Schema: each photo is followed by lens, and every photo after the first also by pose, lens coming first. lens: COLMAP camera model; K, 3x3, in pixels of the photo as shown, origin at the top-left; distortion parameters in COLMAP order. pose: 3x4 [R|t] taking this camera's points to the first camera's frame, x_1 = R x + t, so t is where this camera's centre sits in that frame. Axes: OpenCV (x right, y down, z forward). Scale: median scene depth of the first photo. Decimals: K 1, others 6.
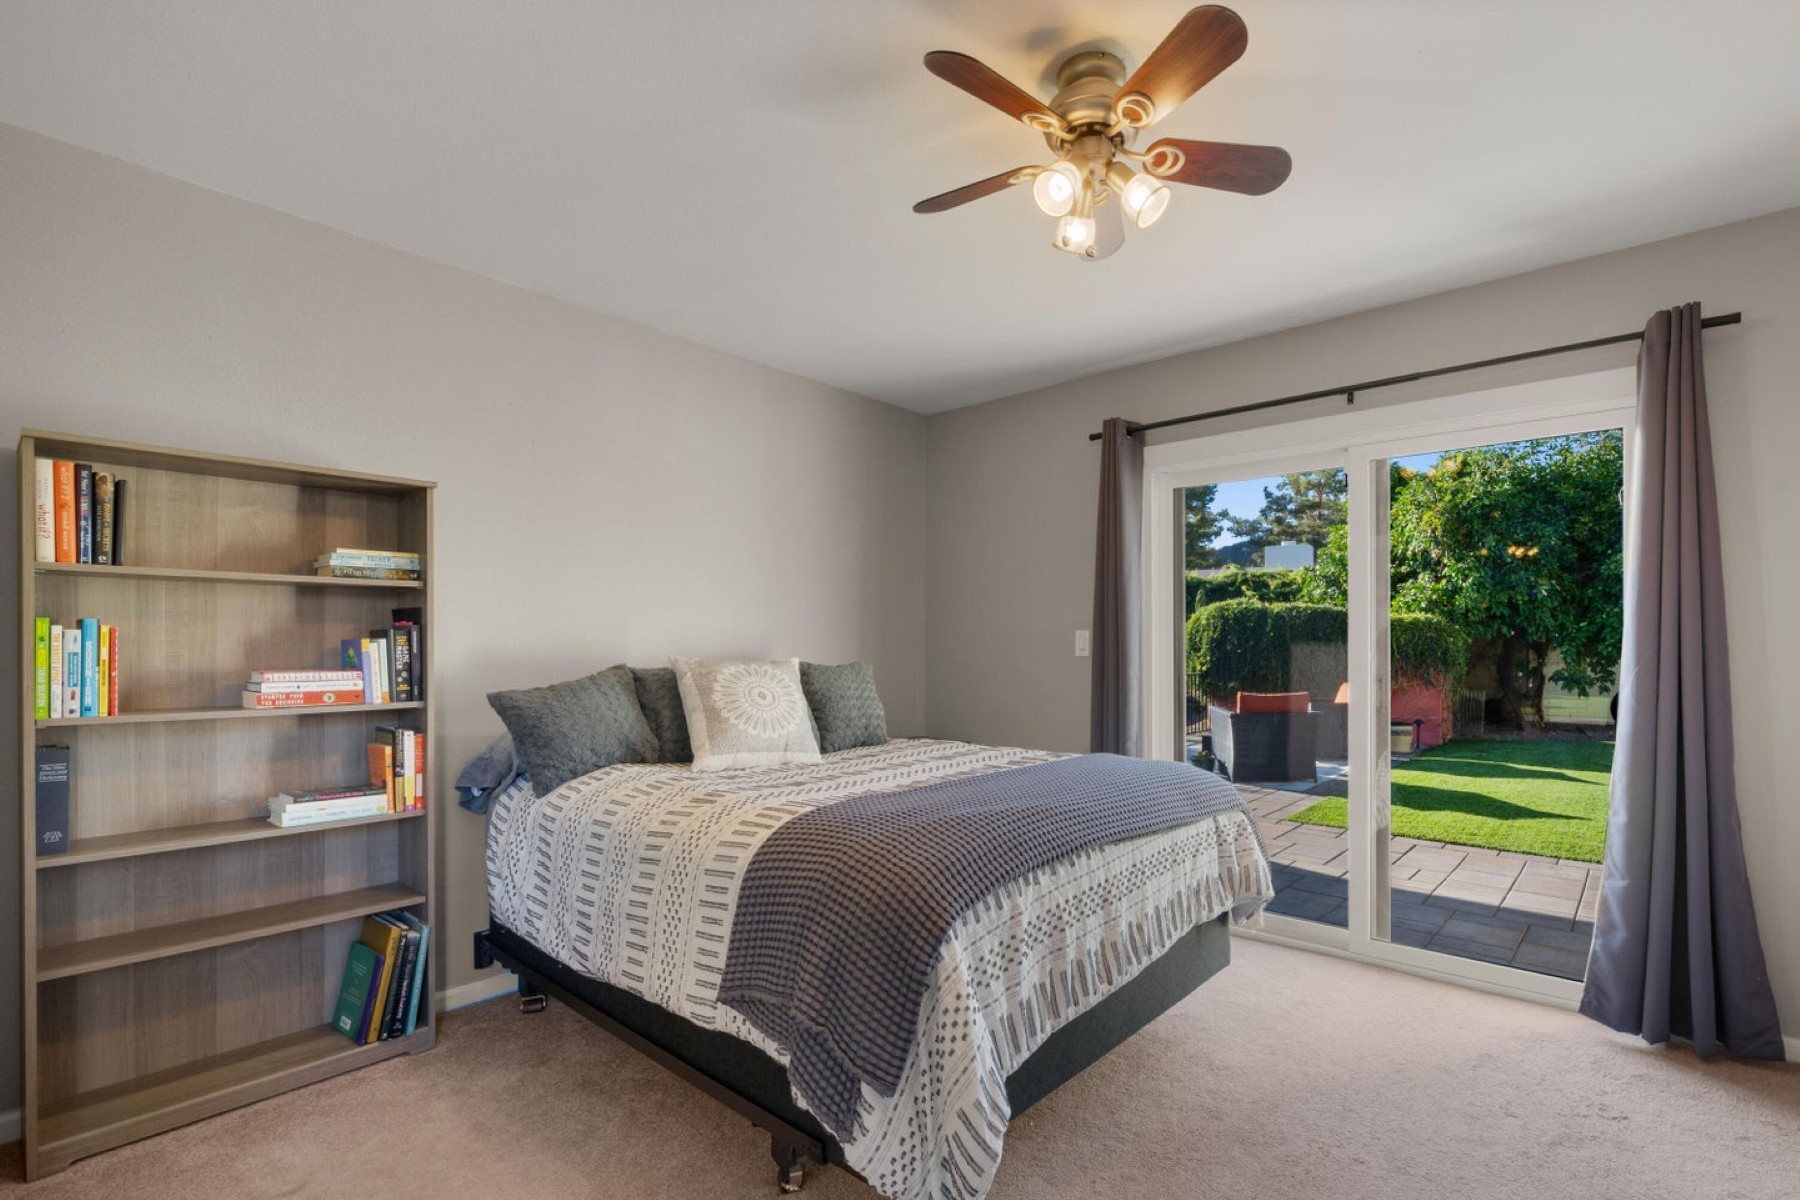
lens RADIAL K [[534.5, 0, 901.0], [0, 534.5, 640.7], [0, 0, 1]] dist [0.000216, 0.000138]
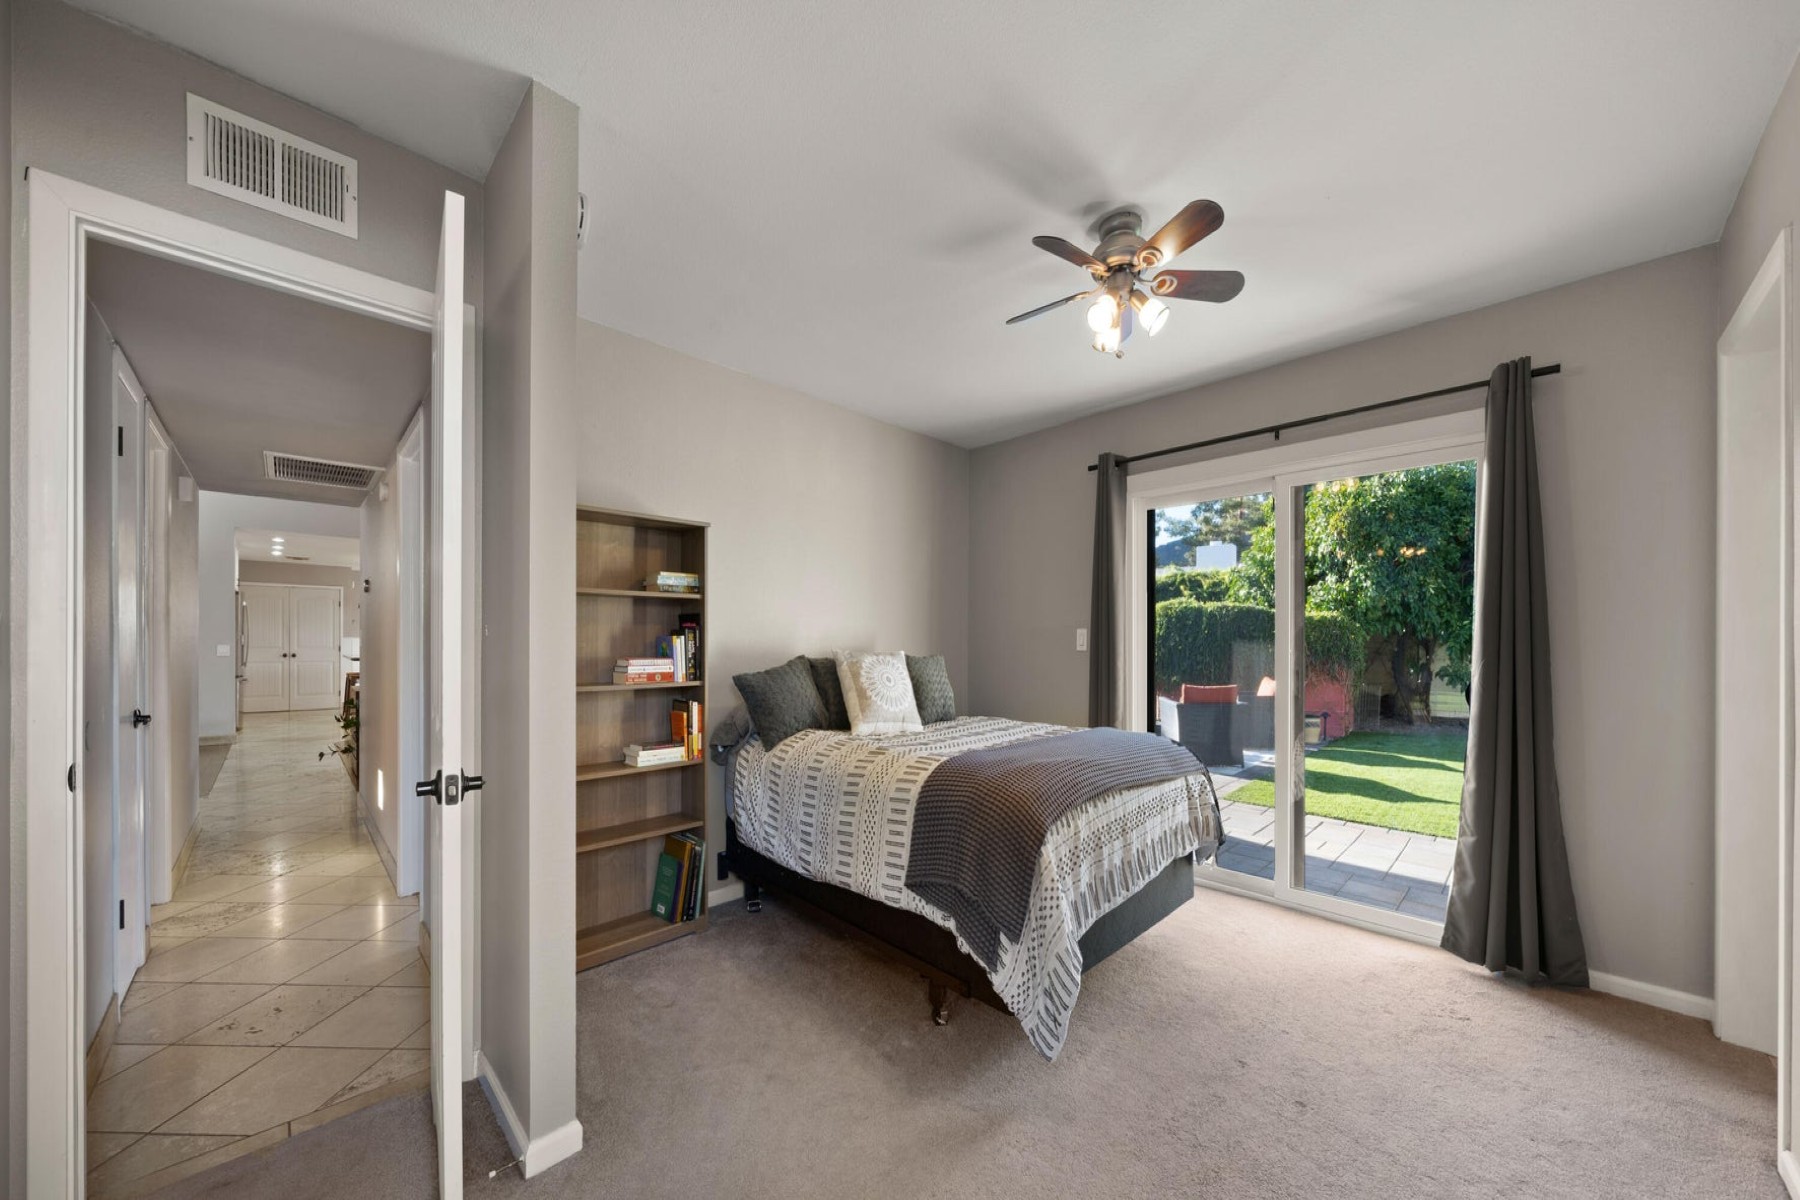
lens RADIAL K [[620.2, 0, 898.3], [0, 620.2, 638.1], [0, 0, 1]] dist [-0.001309, -0.000189]
pose [[0.986277, 0.001279, 0.165095, -0.472066], [-0.001559, 0.999998, 0.001569, -0.000673], [-0.165093, -0.001805, 0.986276, -0.483581]]
